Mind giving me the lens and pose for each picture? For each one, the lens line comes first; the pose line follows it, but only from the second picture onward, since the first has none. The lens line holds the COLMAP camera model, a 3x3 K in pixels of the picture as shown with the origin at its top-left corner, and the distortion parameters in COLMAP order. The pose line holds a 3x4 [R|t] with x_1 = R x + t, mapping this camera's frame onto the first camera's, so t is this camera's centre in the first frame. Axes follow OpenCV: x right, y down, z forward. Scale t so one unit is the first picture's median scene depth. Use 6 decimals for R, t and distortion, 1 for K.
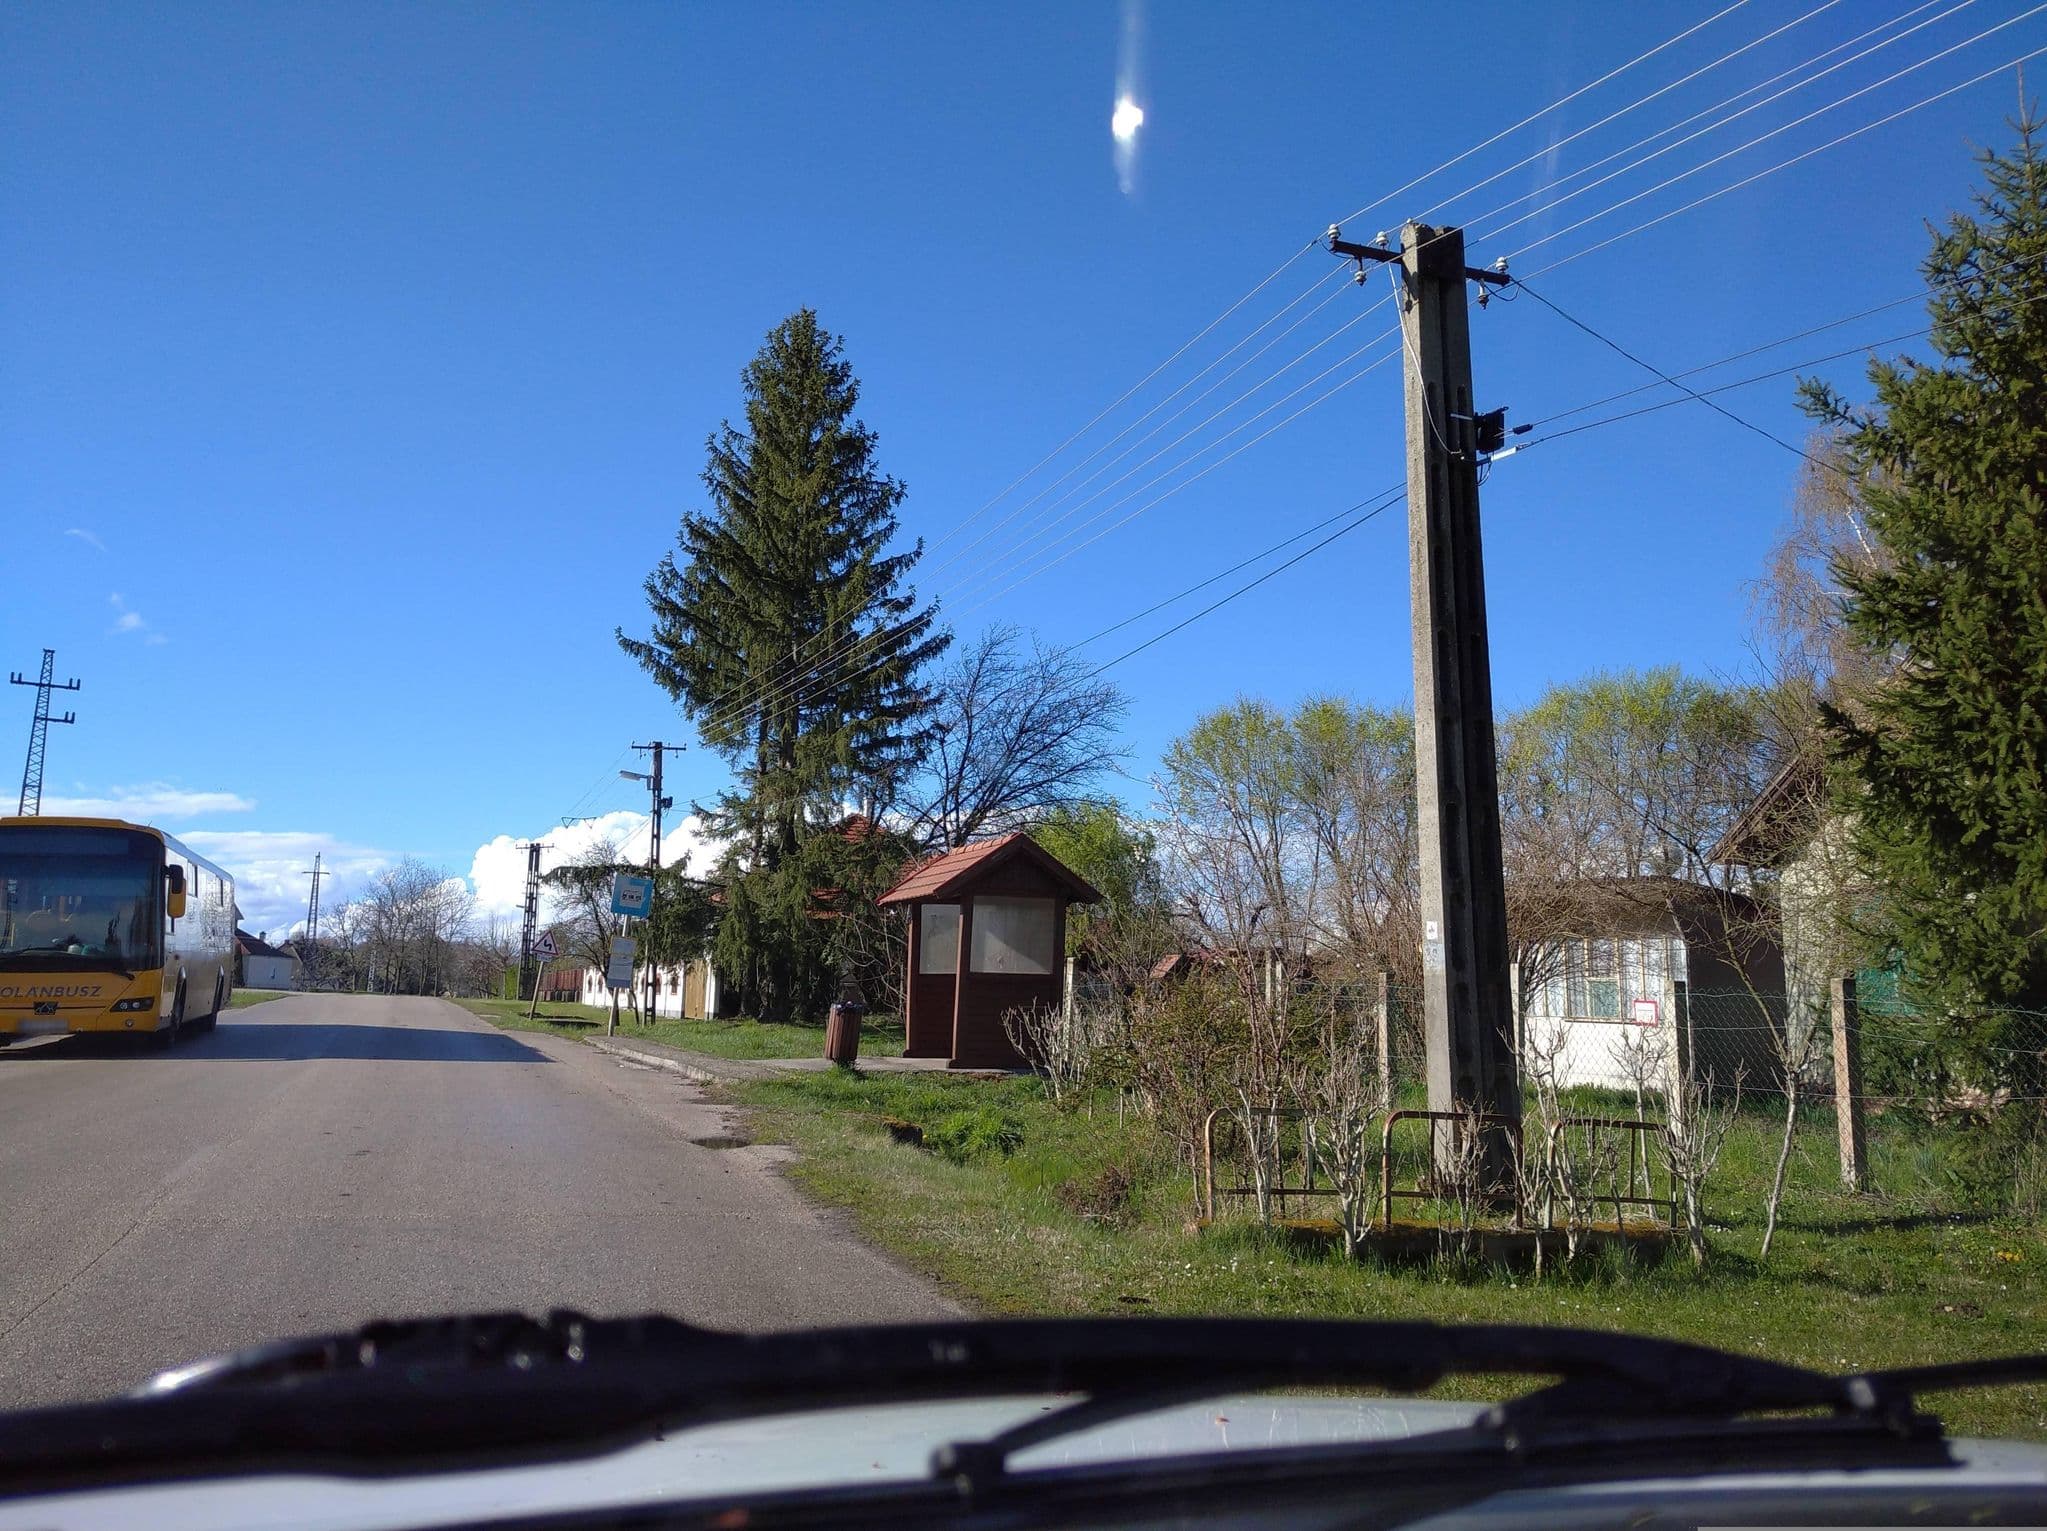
lens RADIAL K [[1768.4, 0, 1022.9], [0, 1768.4, 727.3], [0, 0, 1]] dist [0.109392, -0.176285]
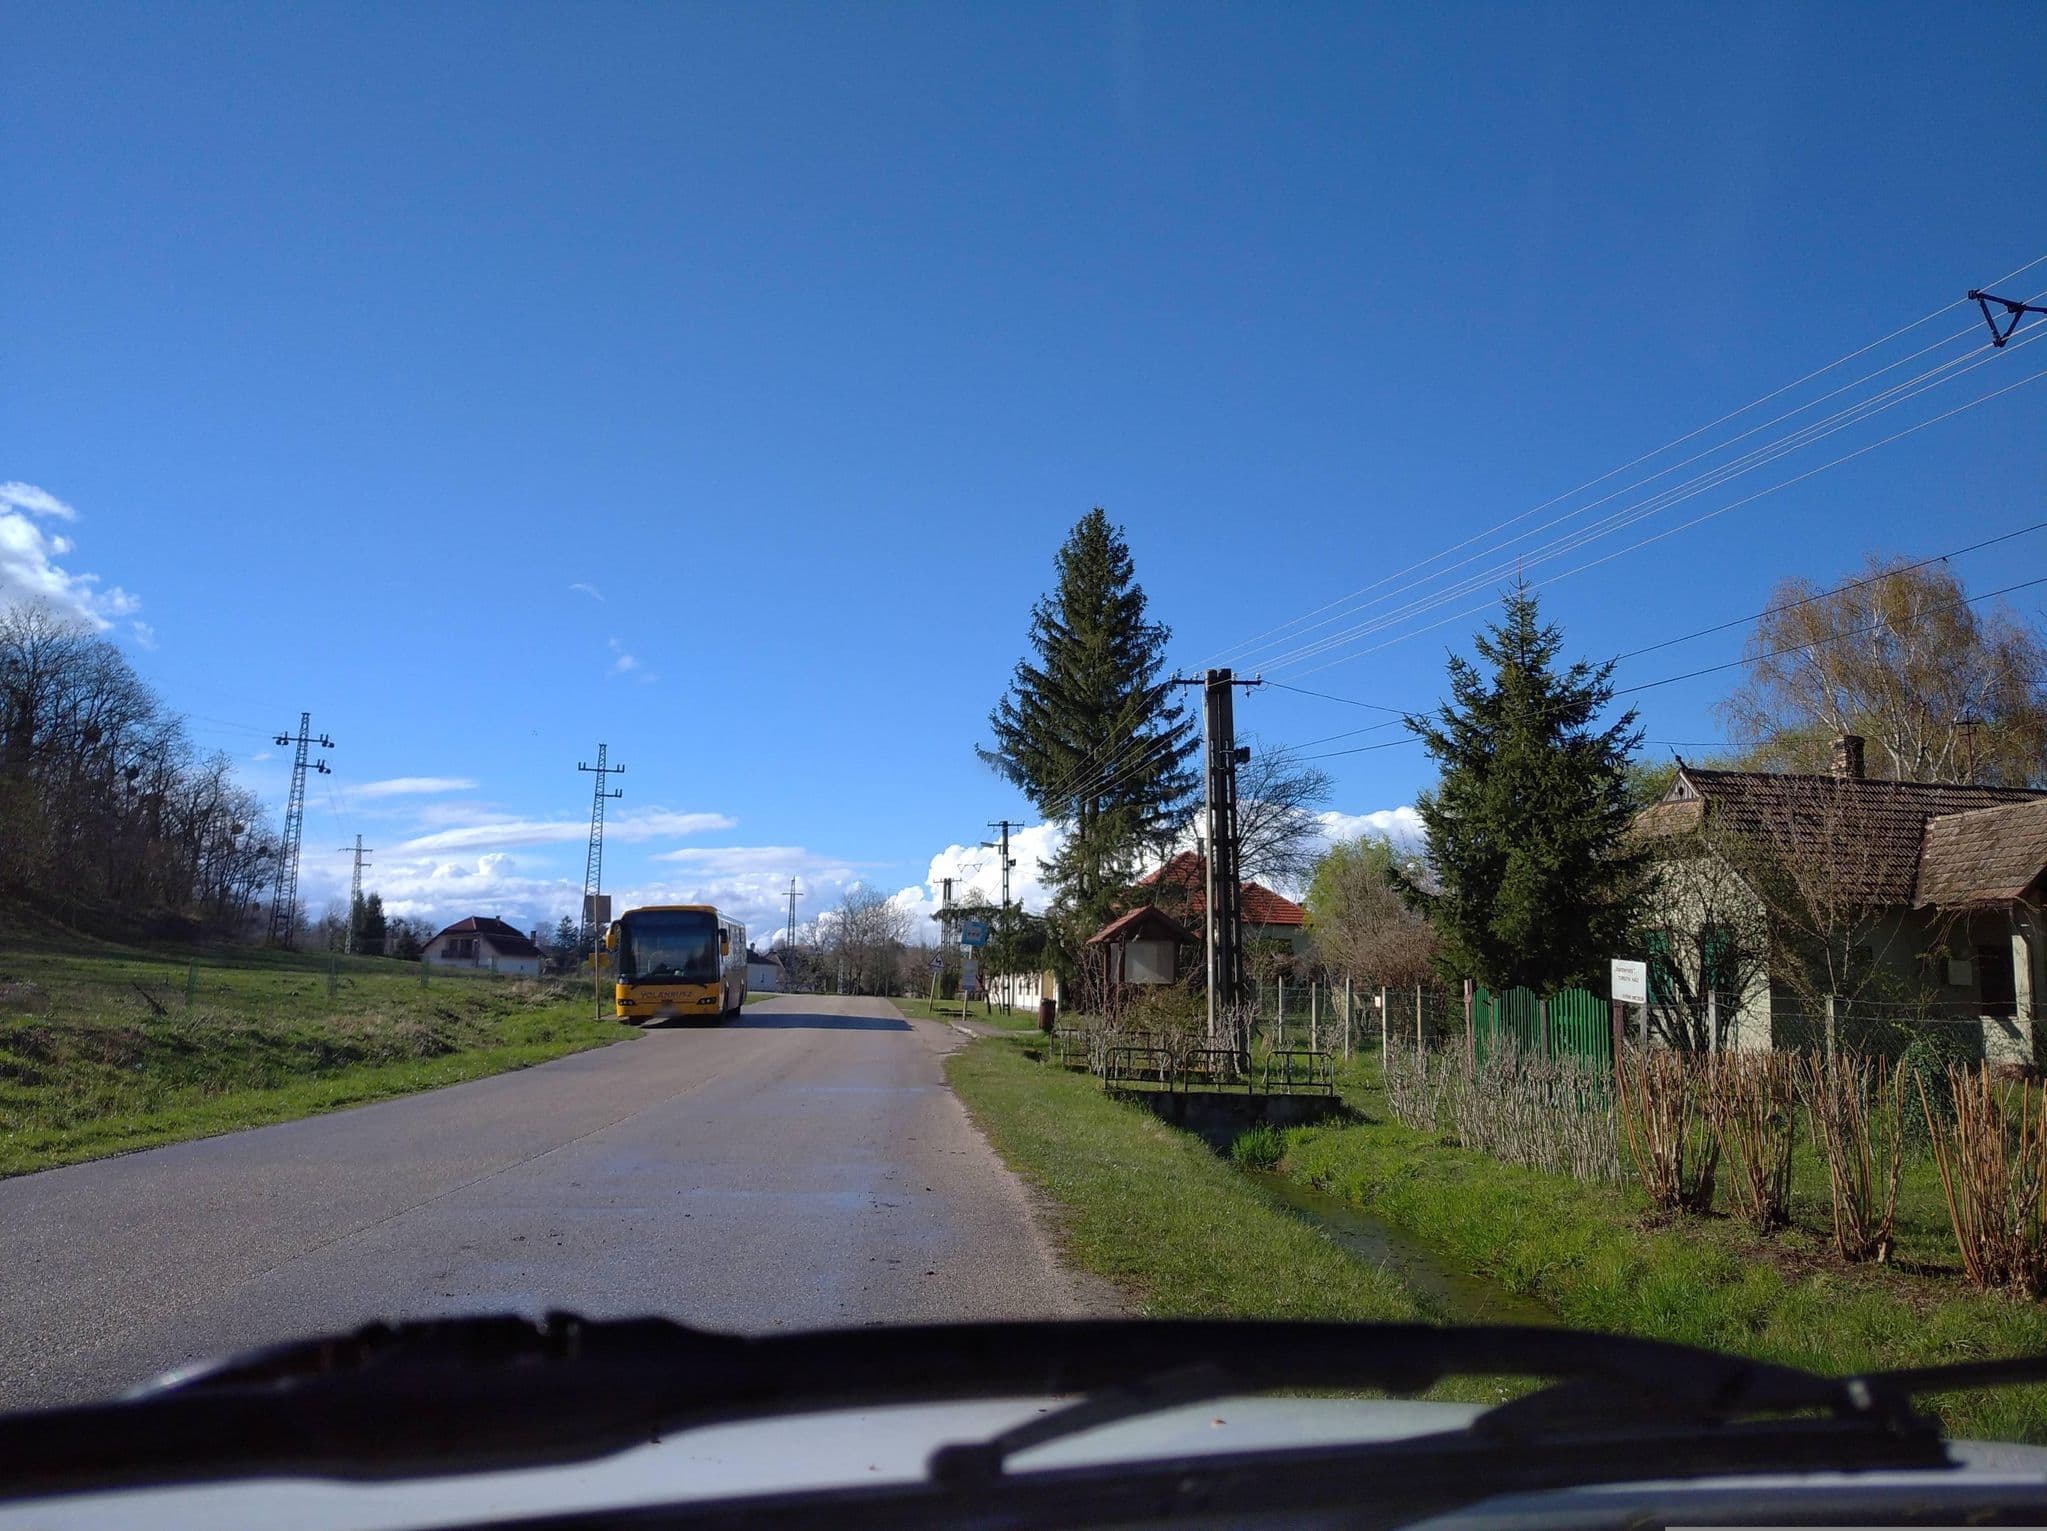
lens RADIAL K [[1850.9, 0, 1022.5], [0, 1850.9, 733.7], [0, 0, 1]] dist [0.045122, -0.148207]
pose [[0.968332, -0.043536, -0.245842, 0.175814], [0.045879, 0.998940, 0.003808, -0.065371], [0.245415, -0.014966, 0.969302, -0.443787]]
